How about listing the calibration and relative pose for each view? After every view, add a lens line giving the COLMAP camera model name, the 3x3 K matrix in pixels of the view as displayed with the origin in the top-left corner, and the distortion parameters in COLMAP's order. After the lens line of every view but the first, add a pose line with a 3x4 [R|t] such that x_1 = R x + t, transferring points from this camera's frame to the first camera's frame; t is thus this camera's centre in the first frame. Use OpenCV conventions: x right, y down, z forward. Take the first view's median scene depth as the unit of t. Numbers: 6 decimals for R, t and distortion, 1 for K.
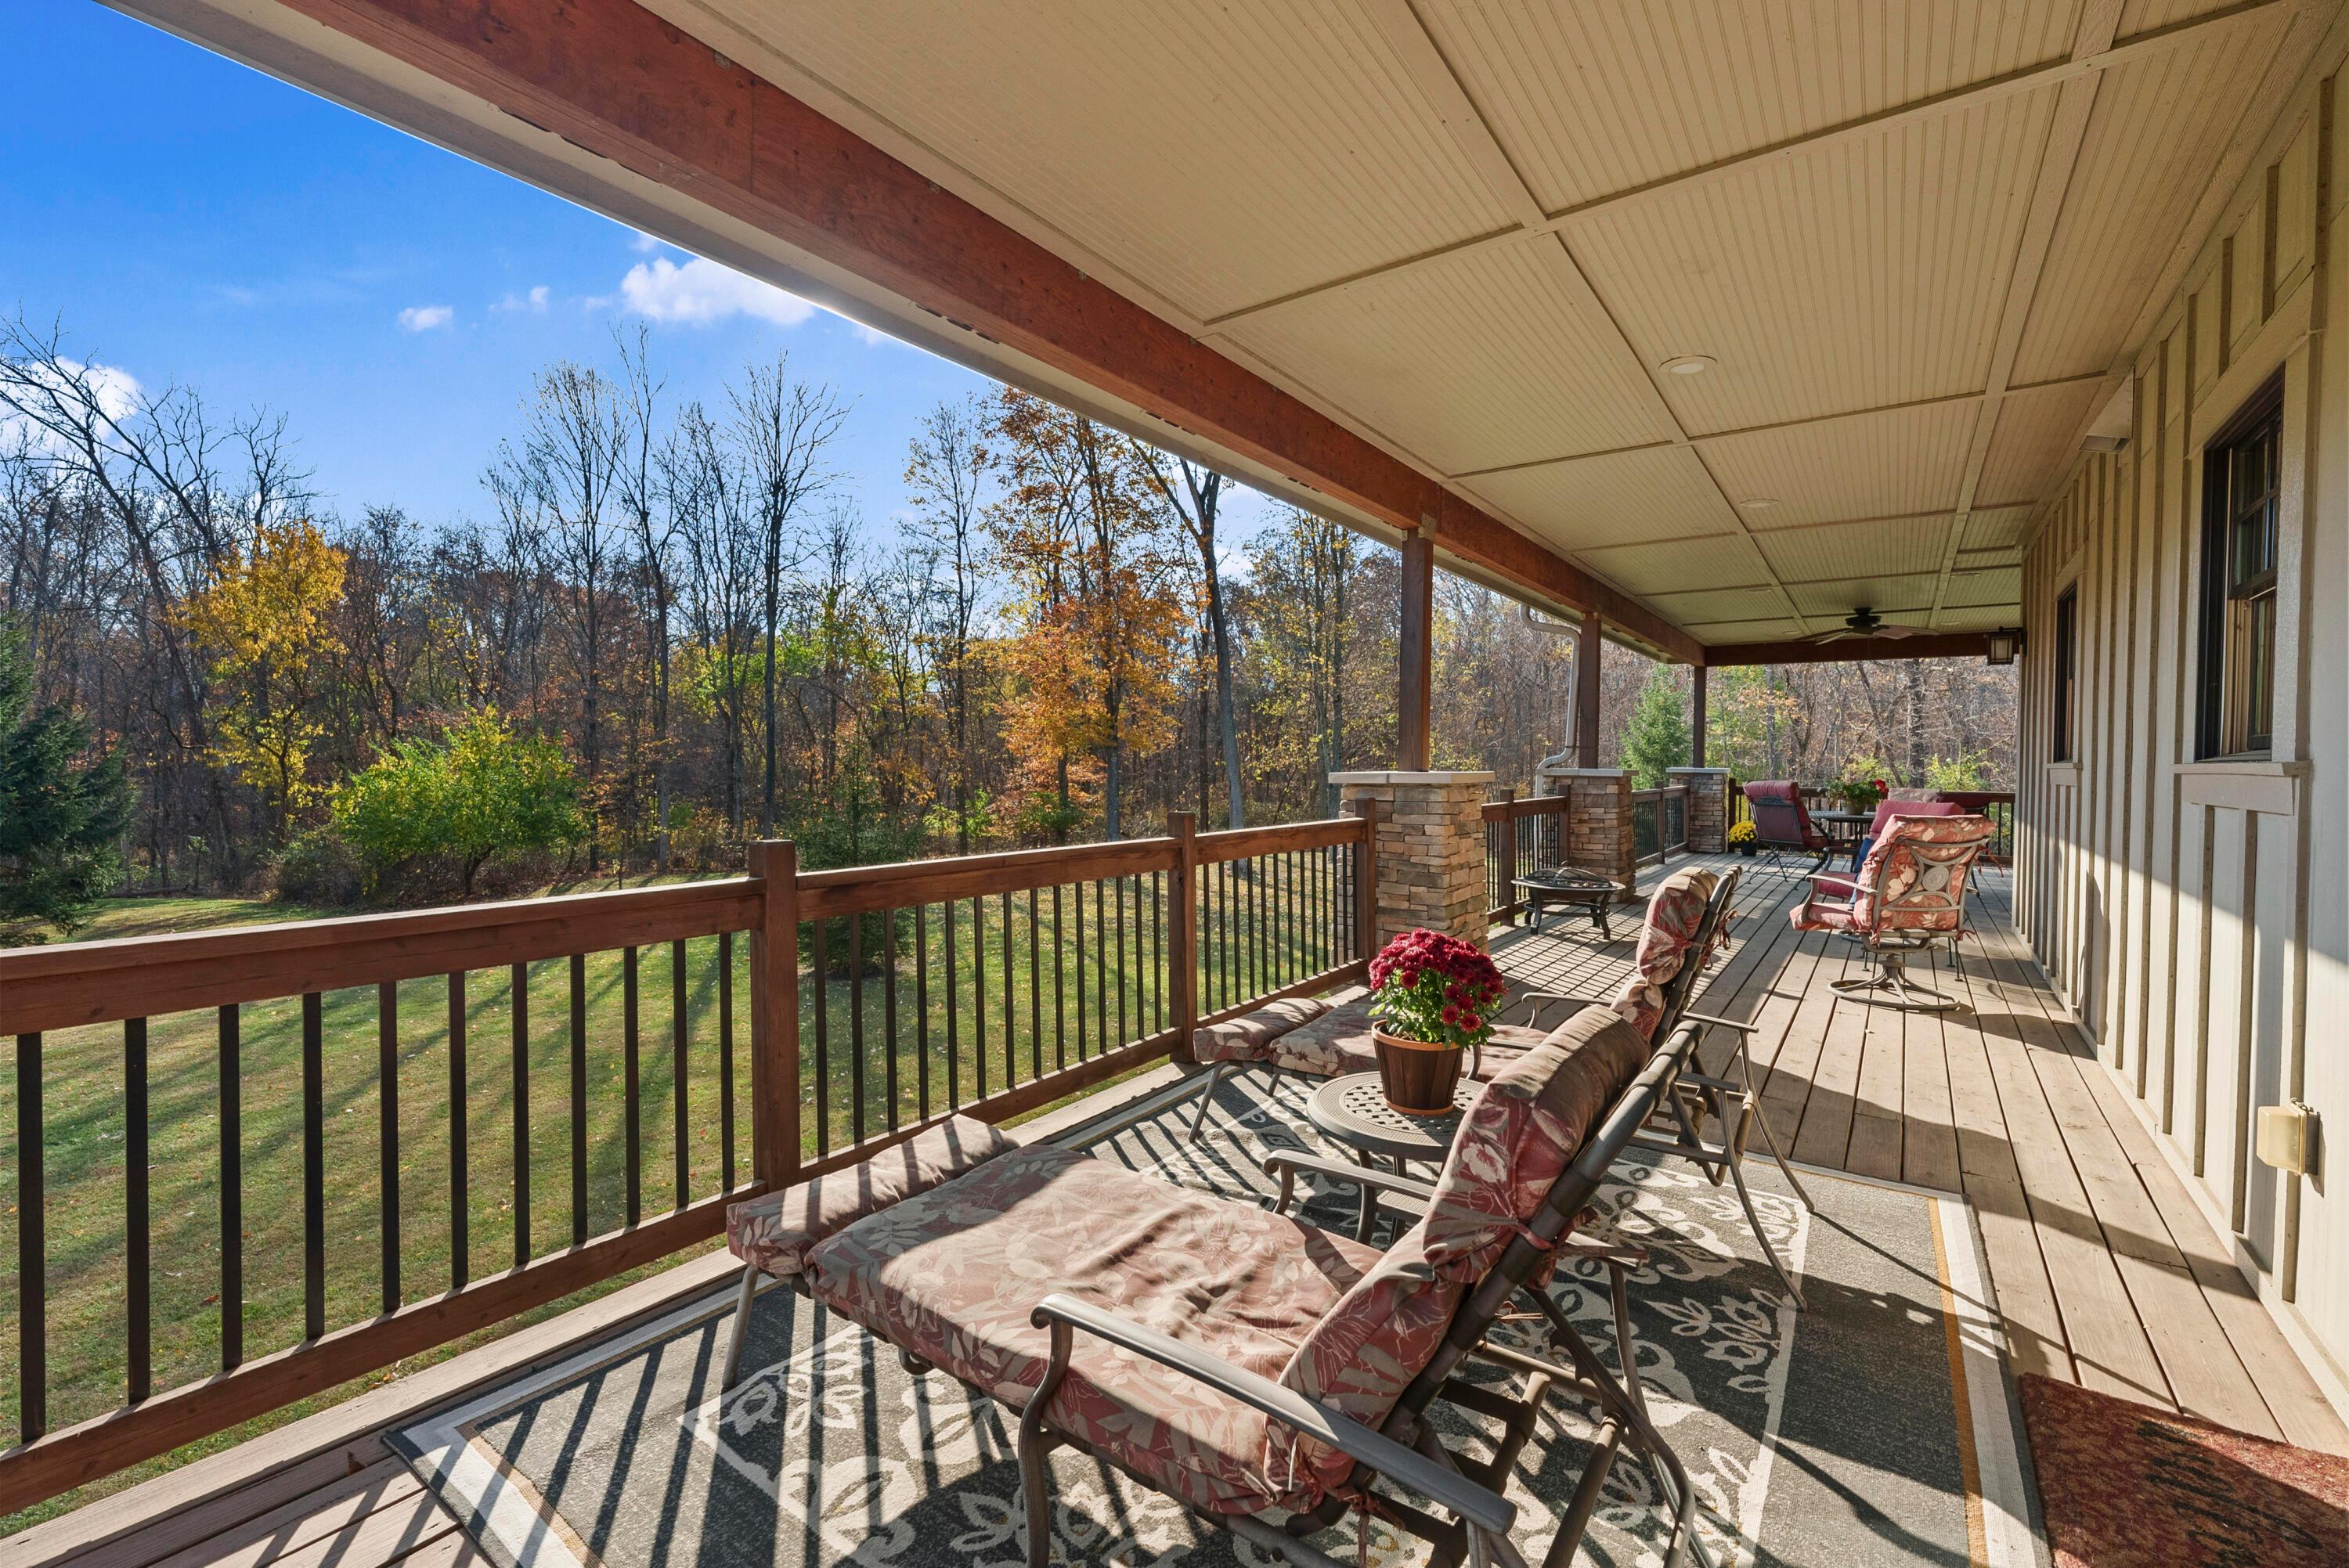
lens RADIAL K [[1012.8, 0, 1162.0], [0, 1012.8, 766.1], [0, 0, 1]] dist [0.002148, -0.000211]
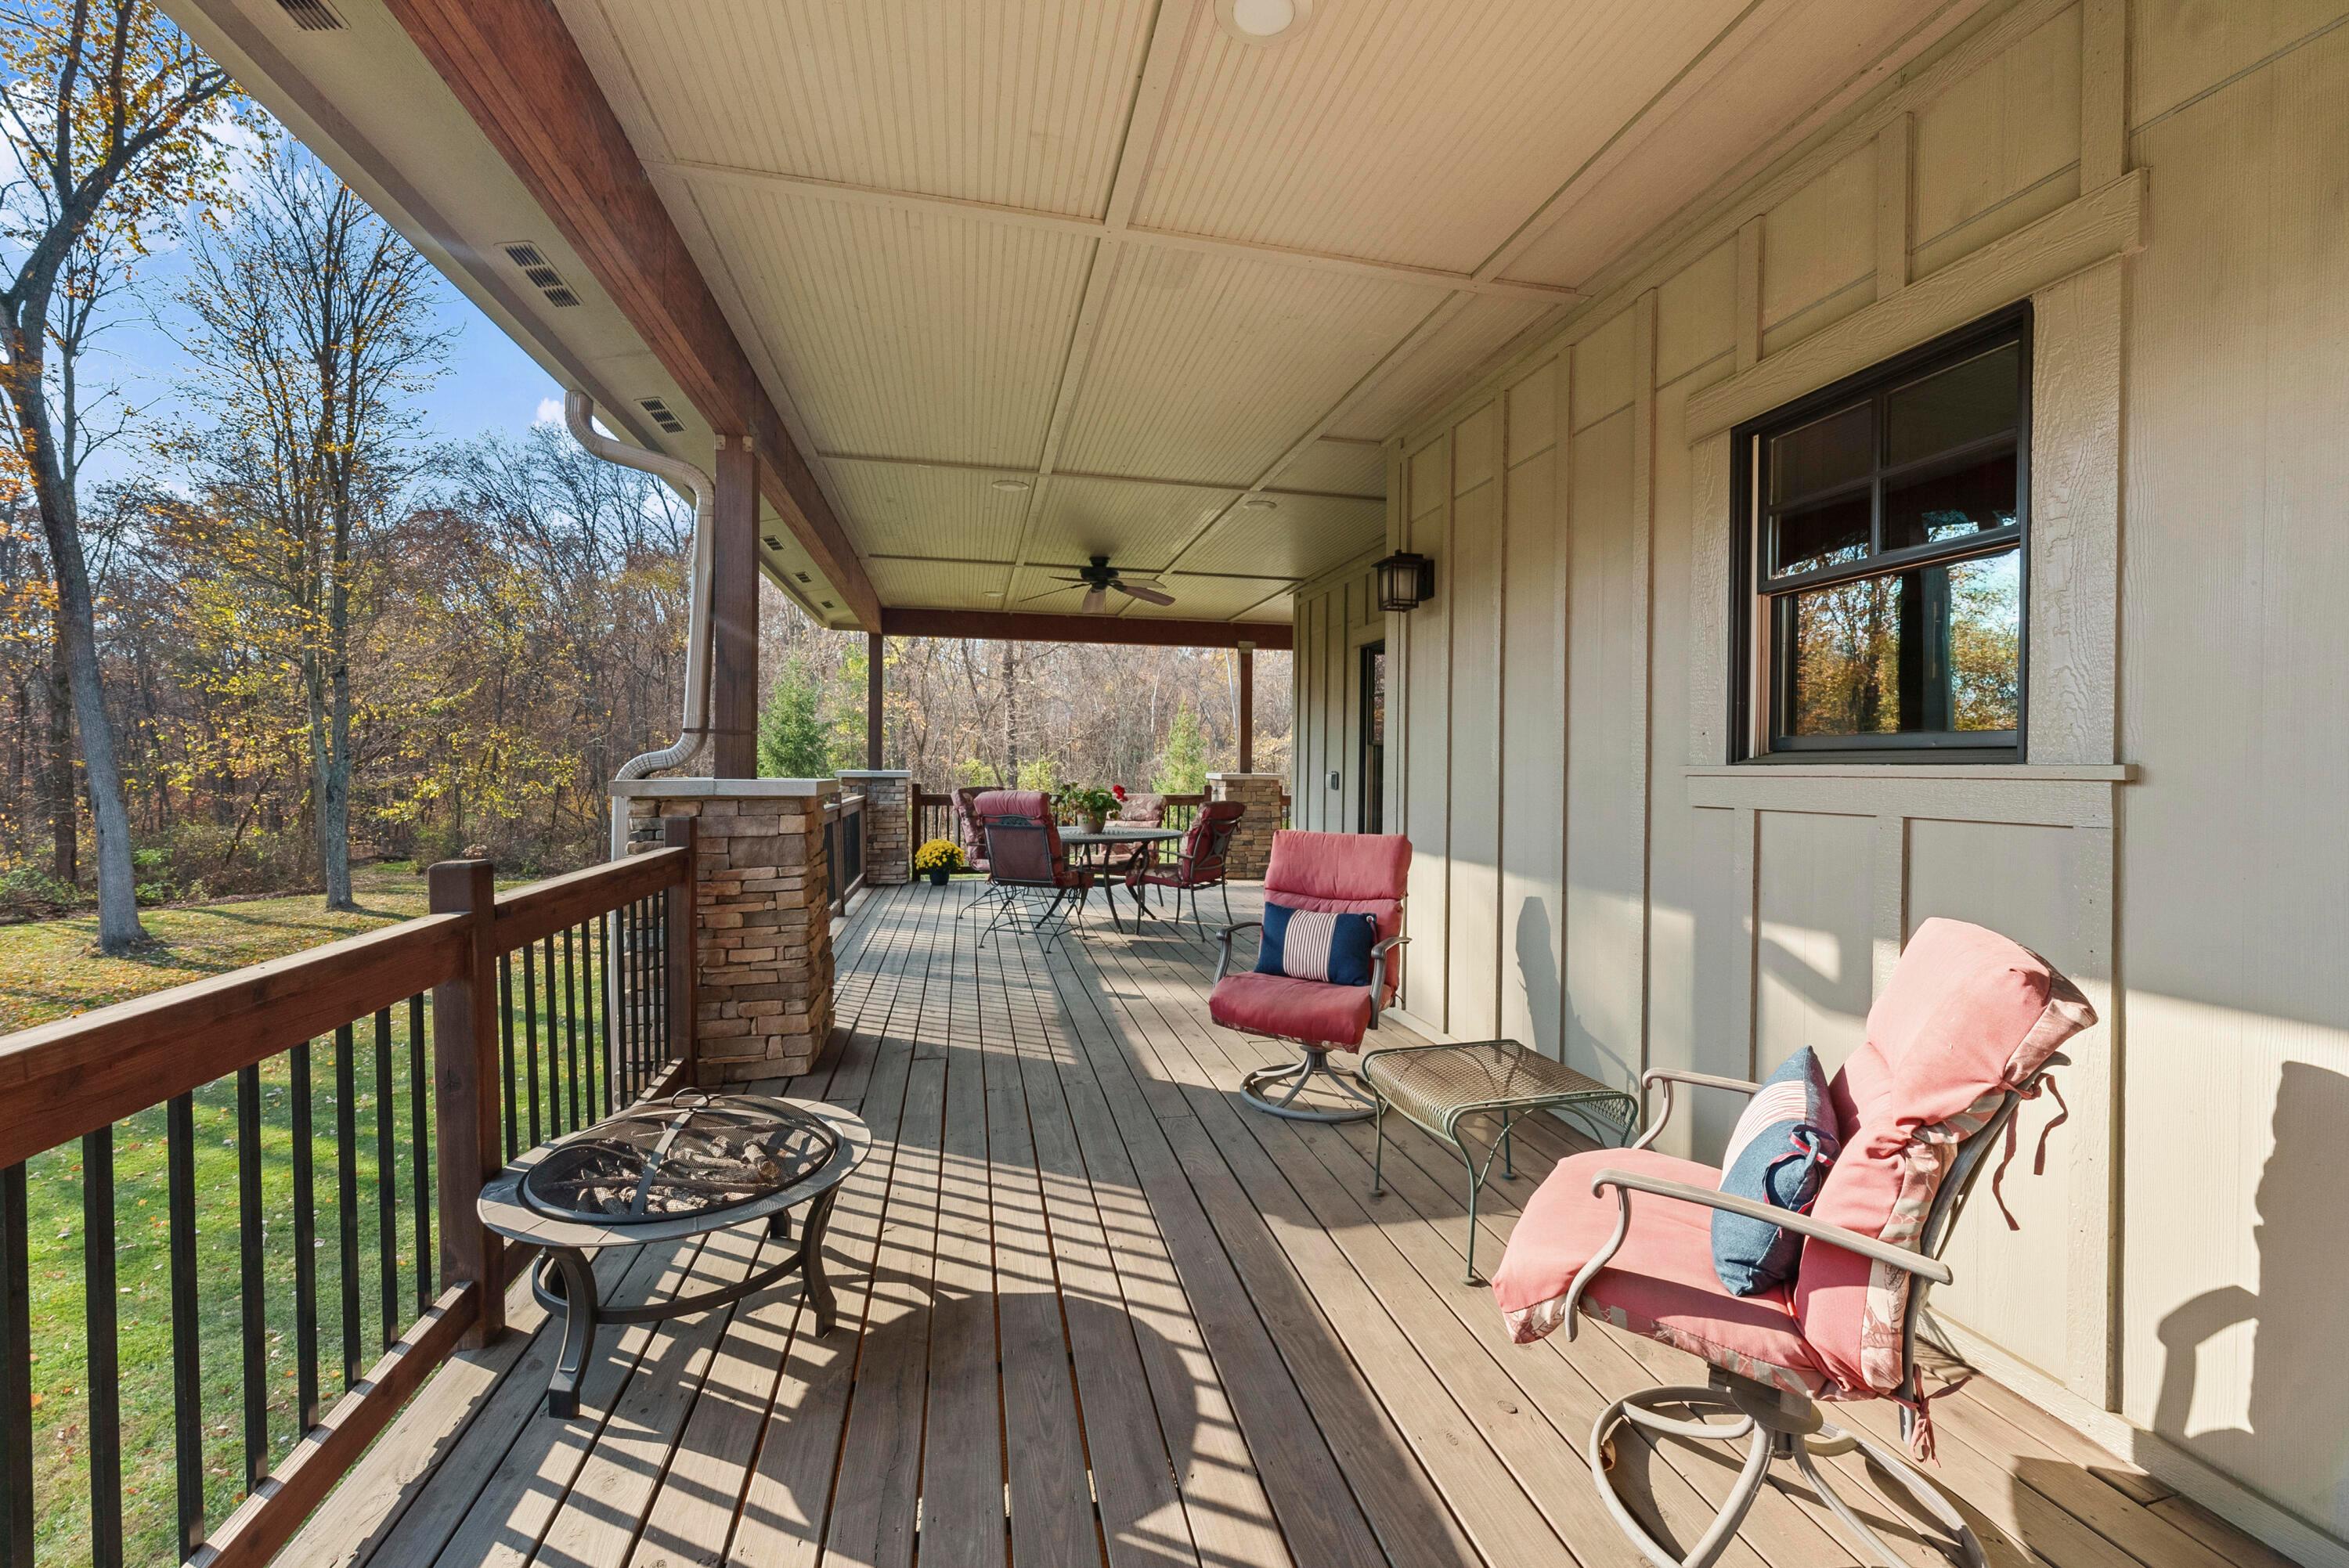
lens RADIAL K [[945.8, 0, 1180.5], [0, 945.8, 767.8], [0, 0, 1]] dist [-0.000008, 0.000005]
pose [[0.653164, -0.008409, 0.757169, 0.153777], [0.007313, 0.999962, 0.004797, -0.001854], [-0.757181, 0.002404, 0.653201, 0.383030]]
